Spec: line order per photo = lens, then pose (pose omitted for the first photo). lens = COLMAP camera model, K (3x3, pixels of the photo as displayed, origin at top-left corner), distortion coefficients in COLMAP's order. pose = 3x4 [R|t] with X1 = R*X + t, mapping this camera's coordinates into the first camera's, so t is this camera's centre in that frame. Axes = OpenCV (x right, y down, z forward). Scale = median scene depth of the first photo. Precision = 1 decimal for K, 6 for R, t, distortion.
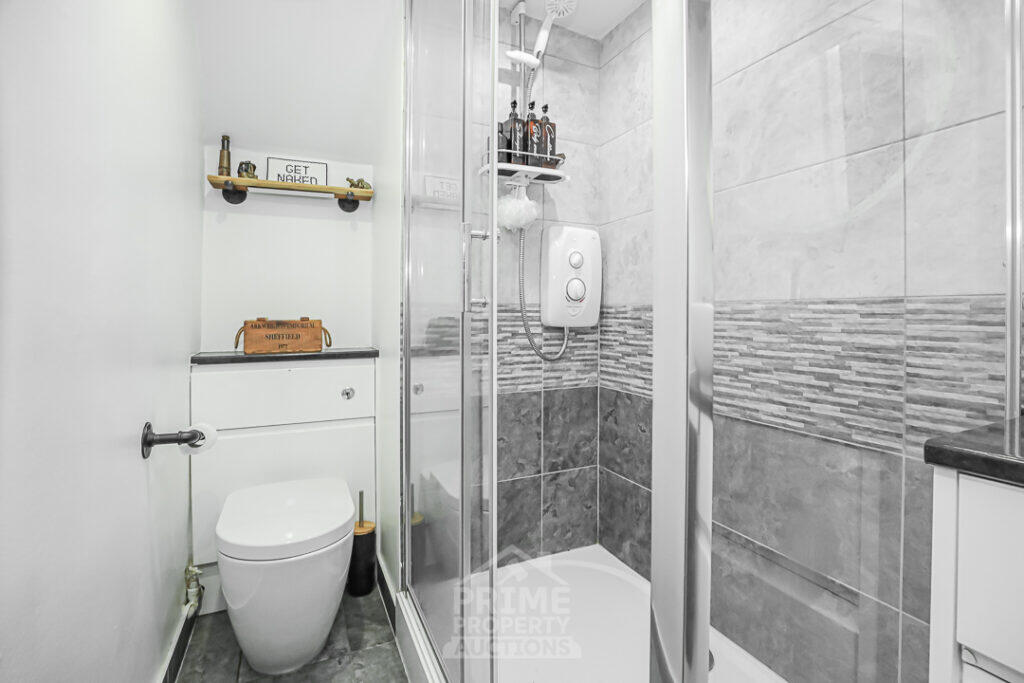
lens RADIAL K [[489.3, 0, 504.4], [0, 489.3, 303.2], [0, 0, 1]] dist [-0.002986, -0.000907]
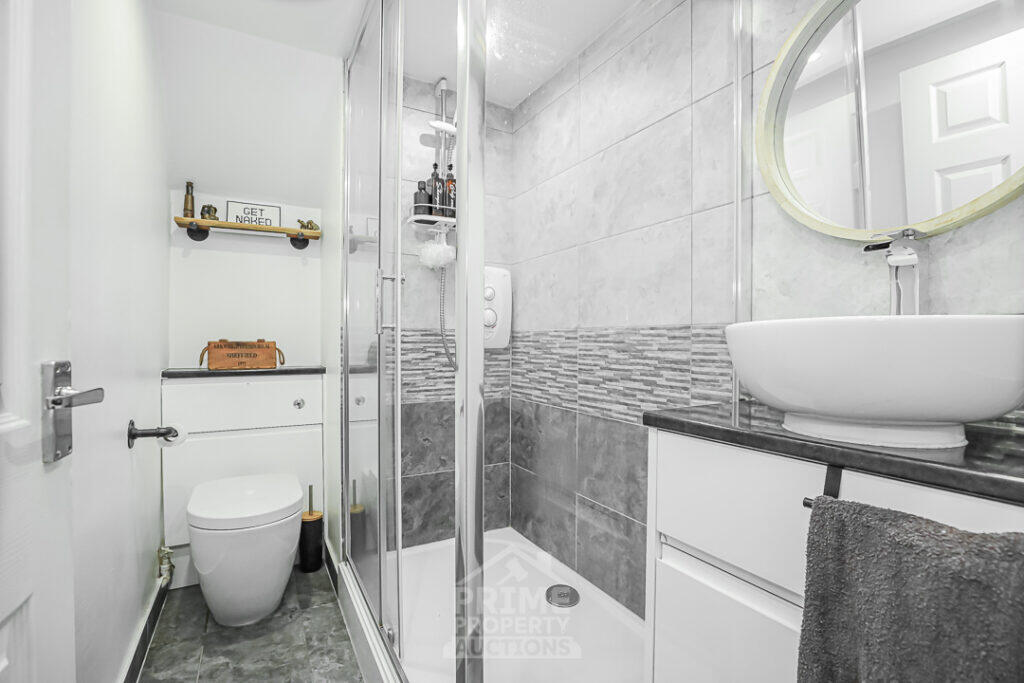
lens RADIAL K [[510.8, 0, 514.4], [0, 510.8, 344.9], [0, 0, 1]] dist [0.000626, 0.000386]
pose [[0.997888, 0.005253, 0.064740, 0.129959], [-0.006965, 0.999631, 0.026250, 0.006108], [-0.064578, -0.026646, 0.997557, -0.286512]]
